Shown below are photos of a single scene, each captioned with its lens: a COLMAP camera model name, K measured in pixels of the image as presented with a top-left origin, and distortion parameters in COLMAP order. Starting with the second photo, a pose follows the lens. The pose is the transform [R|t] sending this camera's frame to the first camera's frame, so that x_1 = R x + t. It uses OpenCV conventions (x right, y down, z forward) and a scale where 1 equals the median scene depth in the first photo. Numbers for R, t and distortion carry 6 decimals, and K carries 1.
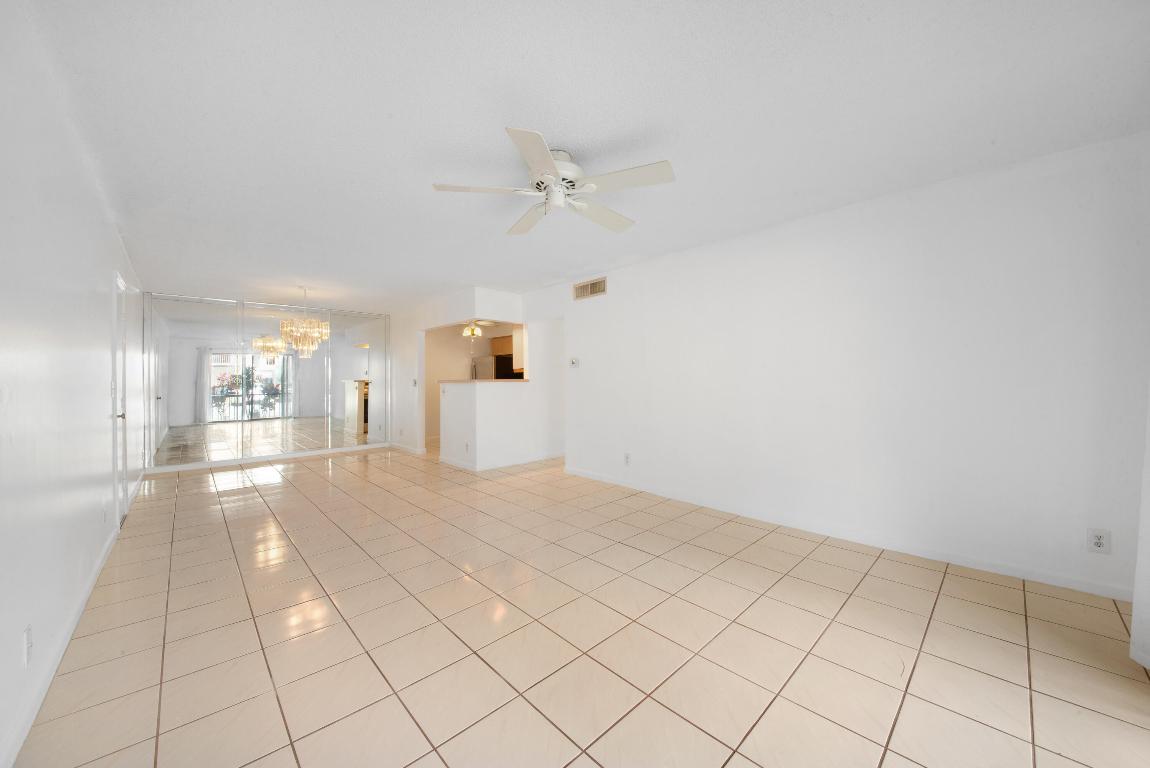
lens RADIAL K [[408.8, 0, 566.9], [0, 408.8, 368.8], [0, 0, 1]] dist [-0.000114, -0.002012]
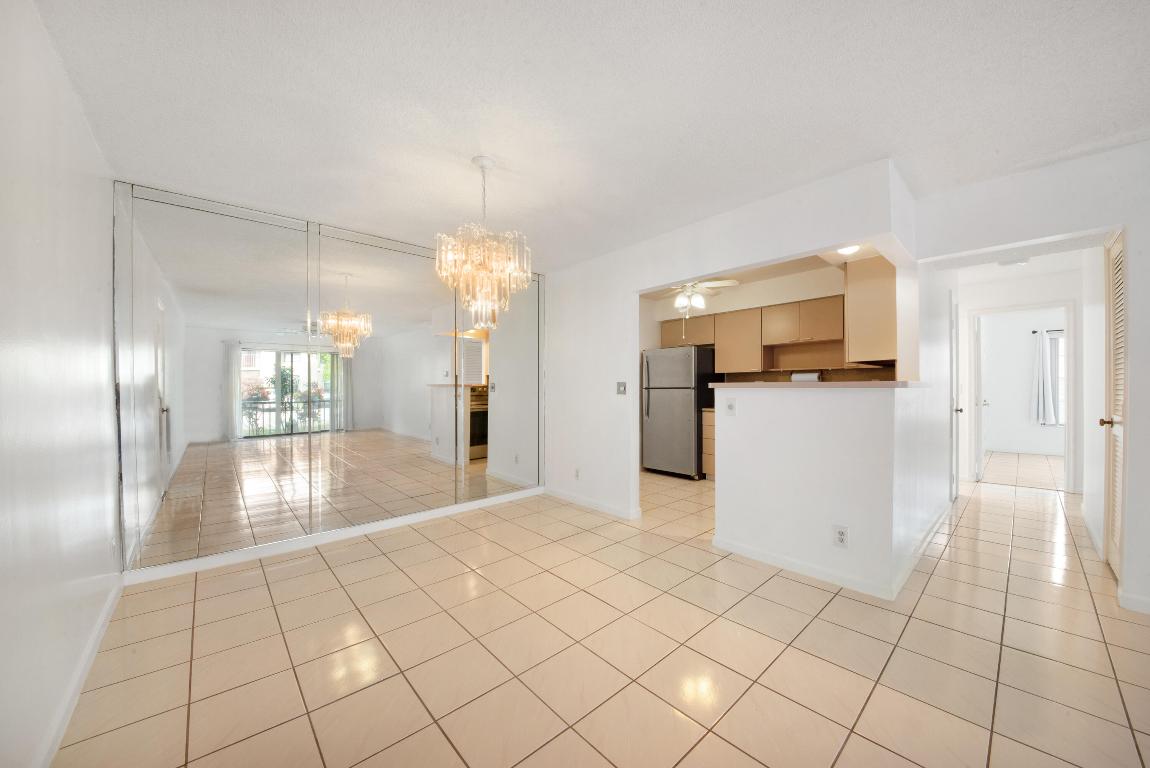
lens RADIAL K [[408.8, 0, 571.8], [0, 408.8, 384.6], [0, 0, 1]] dist [-0.000114, -0.002012]
pose [[0.999699, 0.004463, -0.024143, -0.299051], [-0.003848, 0.999668, 0.025460, 0.011102], [0.024249, -0.025360, 0.999384, 0.320578]]
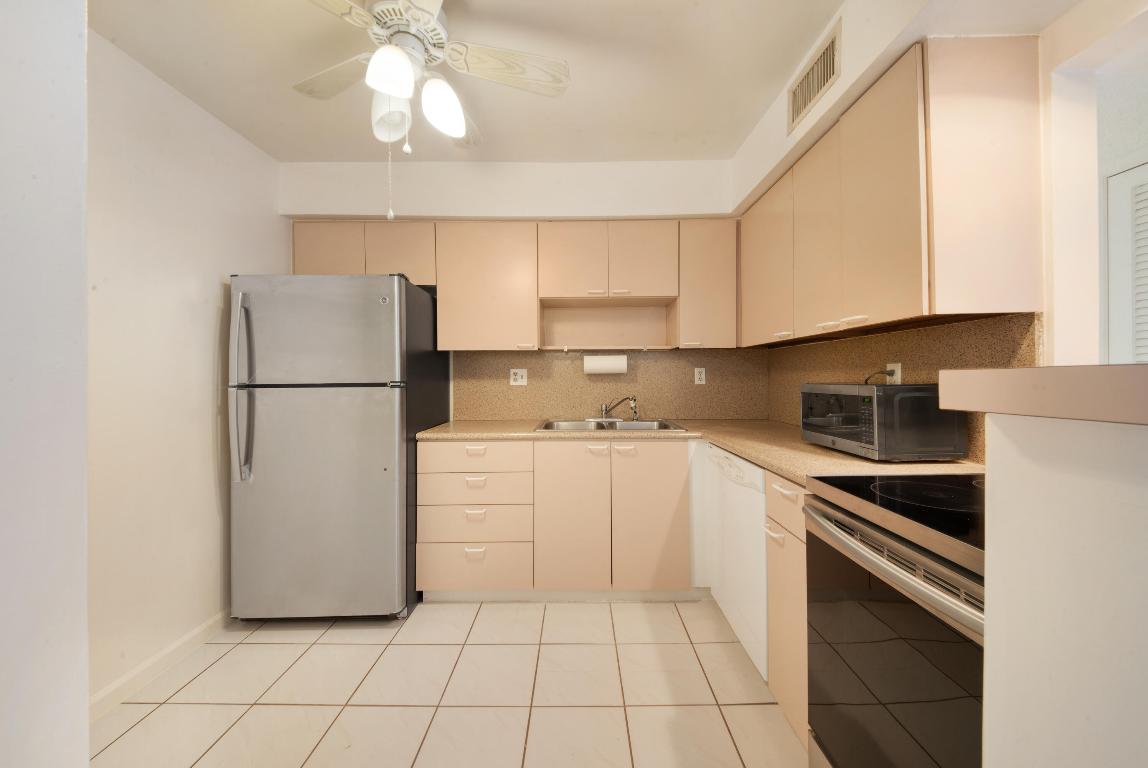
lens RADIAL K [[408.1, 0, 581.1], [0, 408.1, 380.3], [0, 0, 1]] dist [-0.000114, -0.002012]
pose [[0.668086, -0.002585, 0.744080, -0.245241], [-0.023771, 0.999409, 0.024816, 0.019100], [-0.743704, -0.034267, 0.667630, 0.646185]]
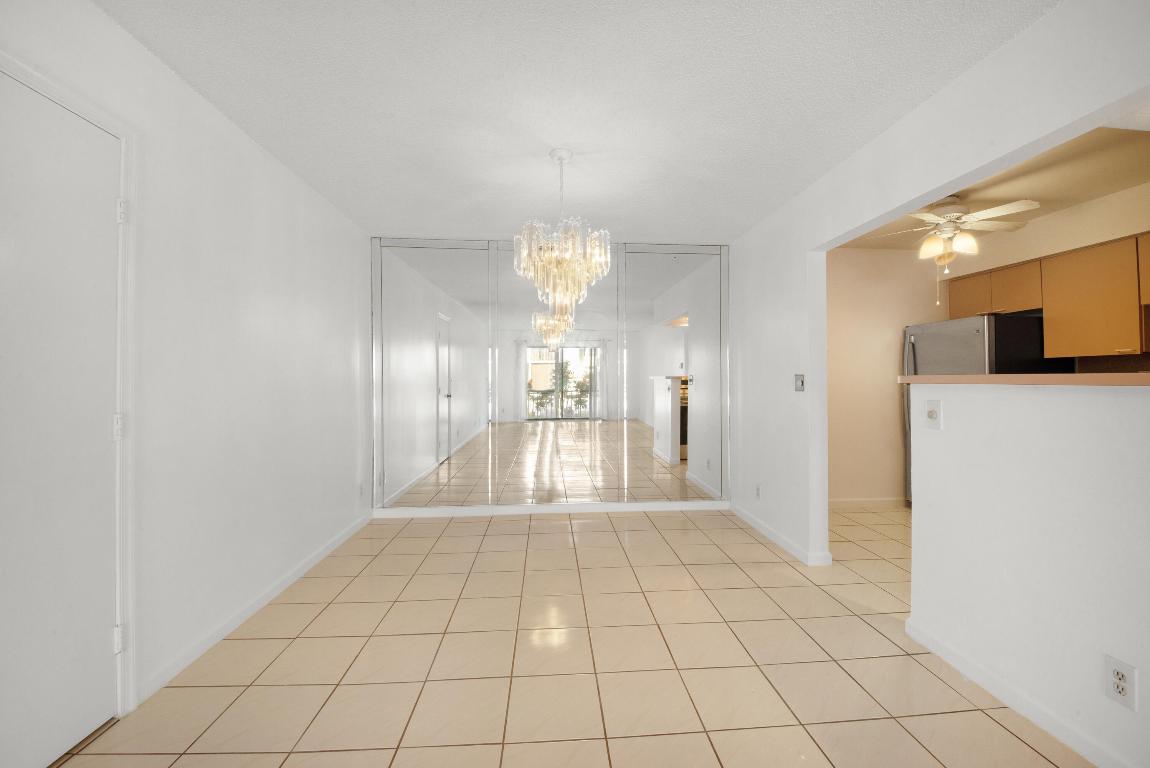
lens RADIAL K [[456.3, 0, 576.2], [0, 456.3, 369.1], [0, 0, 1]] dist [-0.018073, -0.002030]
pose [[0.780278, -0.004412, -0.625417, -0.187278], [0.013635, 0.999857, 0.009958, 0.009512], [0.625284, -0.016298, 0.780227, 0.363589]]
